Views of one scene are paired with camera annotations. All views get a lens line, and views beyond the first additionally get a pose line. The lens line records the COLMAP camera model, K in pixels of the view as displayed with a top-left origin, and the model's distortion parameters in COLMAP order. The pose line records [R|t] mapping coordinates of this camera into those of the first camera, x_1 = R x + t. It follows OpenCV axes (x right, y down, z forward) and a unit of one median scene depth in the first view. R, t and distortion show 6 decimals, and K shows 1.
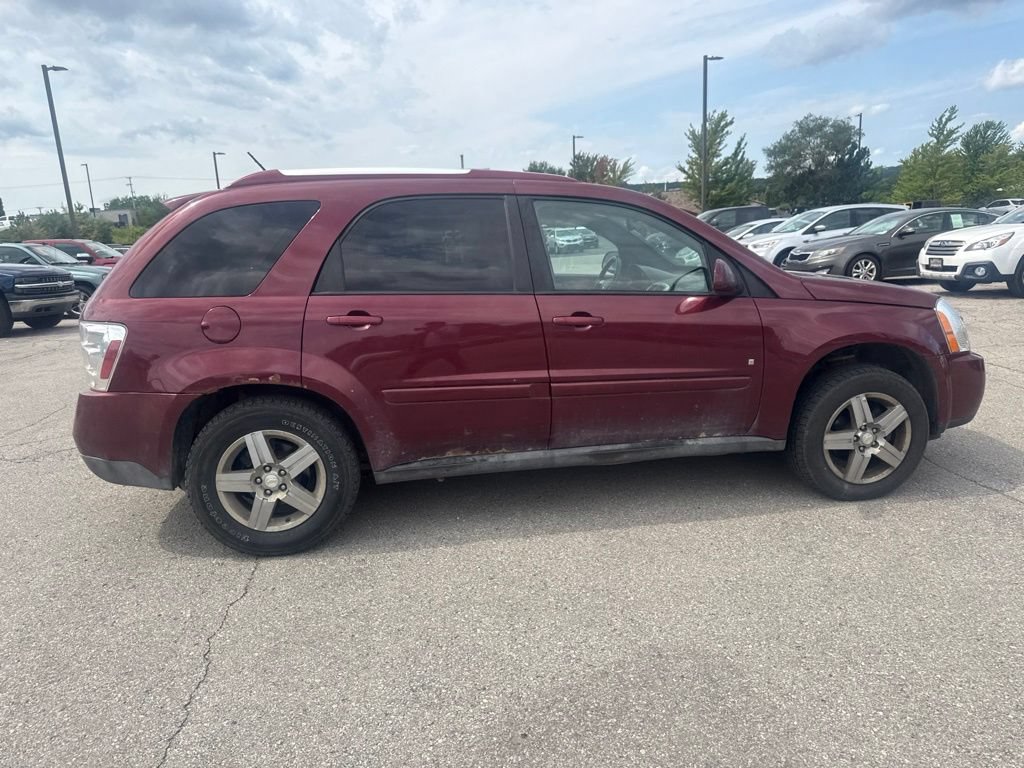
lens RADIAL K [[729.7, 0, 519.1], [0, 729.7, 383.3], [0, 0, 1]] dist [0.018282, -0.024043]
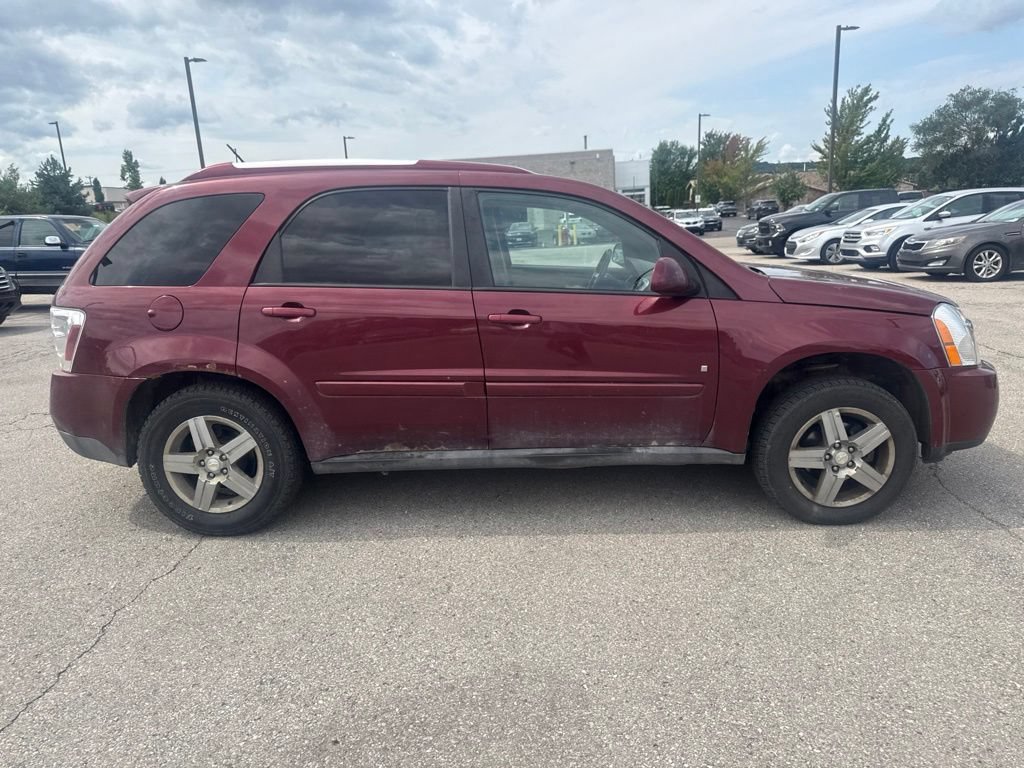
lens RADIAL K [[729.7, 0, 516.8], [0, 729.7, 387.7], [0, 0, 1]] dist [0.018282, -0.024043]
pose [[0.984841, 0.045502, -0.167384, 0.232817], [-0.040609, 0.998645, 0.032542, -0.024524], [0.168638, -0.025251, 0.985355, 0.044928]]
